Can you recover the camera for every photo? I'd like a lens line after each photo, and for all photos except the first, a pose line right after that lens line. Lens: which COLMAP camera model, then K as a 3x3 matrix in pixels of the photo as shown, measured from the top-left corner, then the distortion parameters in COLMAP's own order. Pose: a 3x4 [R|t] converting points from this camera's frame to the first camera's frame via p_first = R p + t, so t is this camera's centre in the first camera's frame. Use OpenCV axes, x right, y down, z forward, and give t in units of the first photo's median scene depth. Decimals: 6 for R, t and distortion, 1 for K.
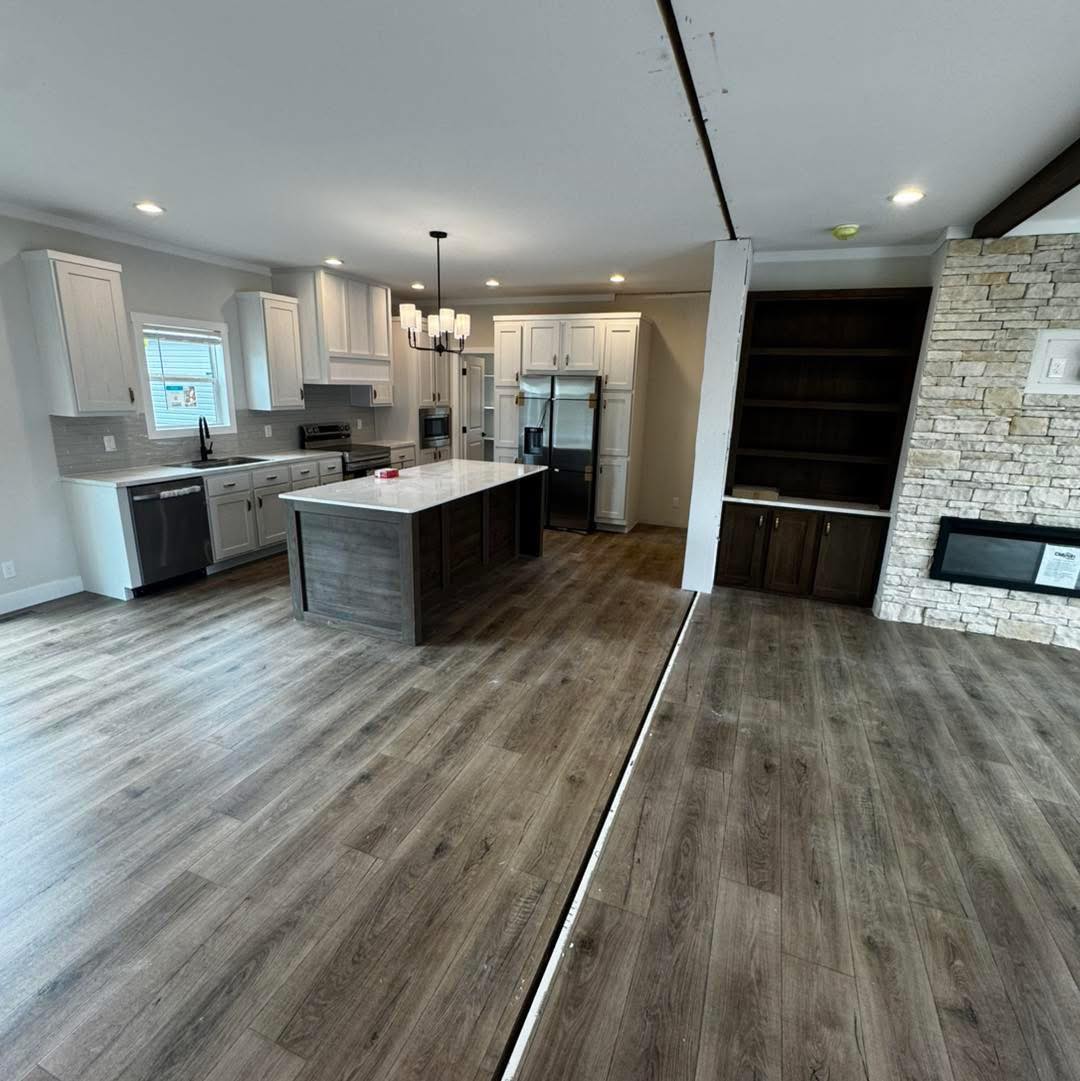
lens RADIAL K [[574.2, 0, 539.4], [0, 574.2, 538.2], [0, 0, 1]] dist [-0.001764, 0.000069]
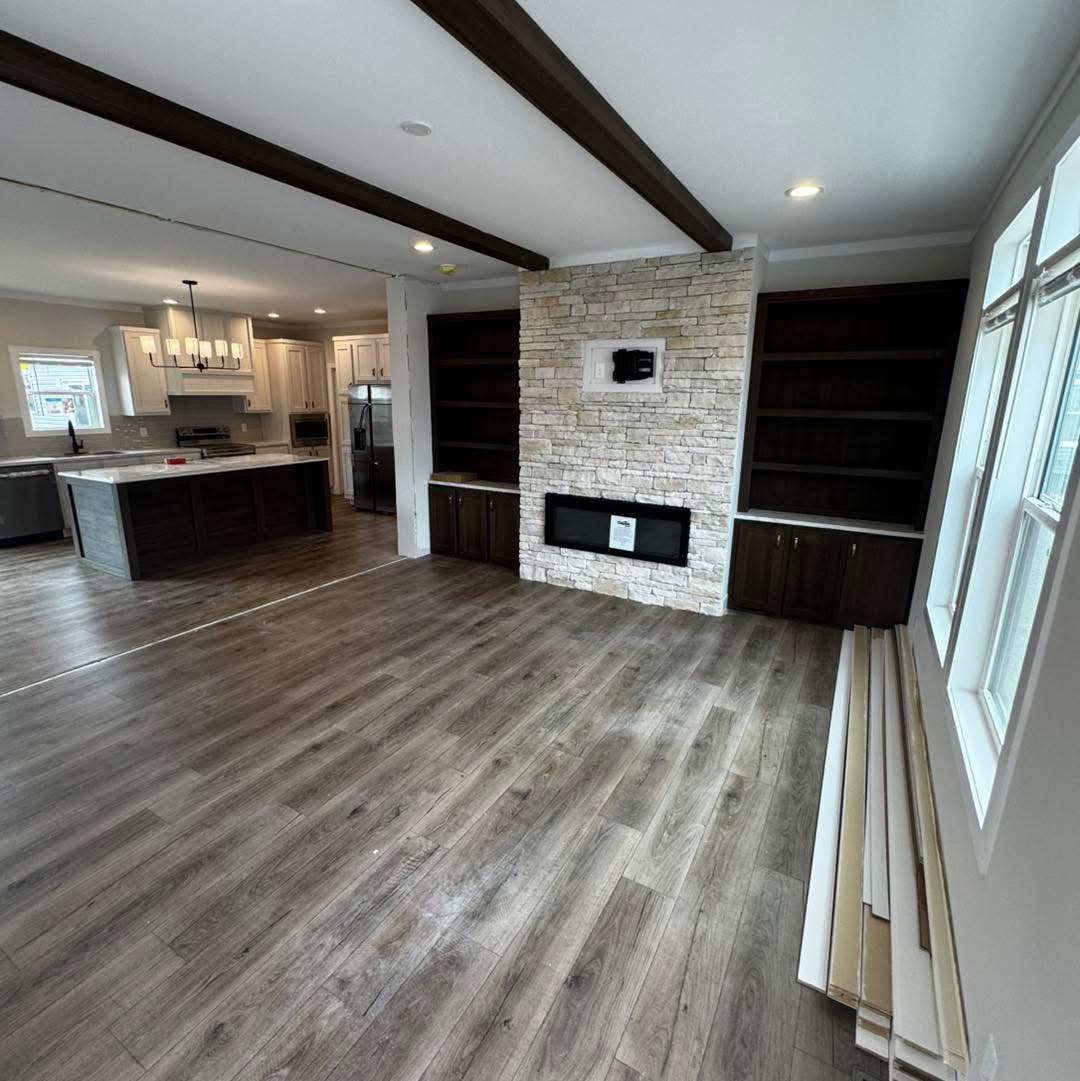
lens RADIAL K [[574.2, 0, 539.4], [0, 574.2, 538.2], [0, 0, 1]] dist [-0.001764, 0.000069]
pose [[0.990448, 0.017485, -0.136776, 0.872892], [-0.019815, 0.999681, -0.015690, 0.080471], [0.136458, 0.018250, 0.990478, -0.222773]]
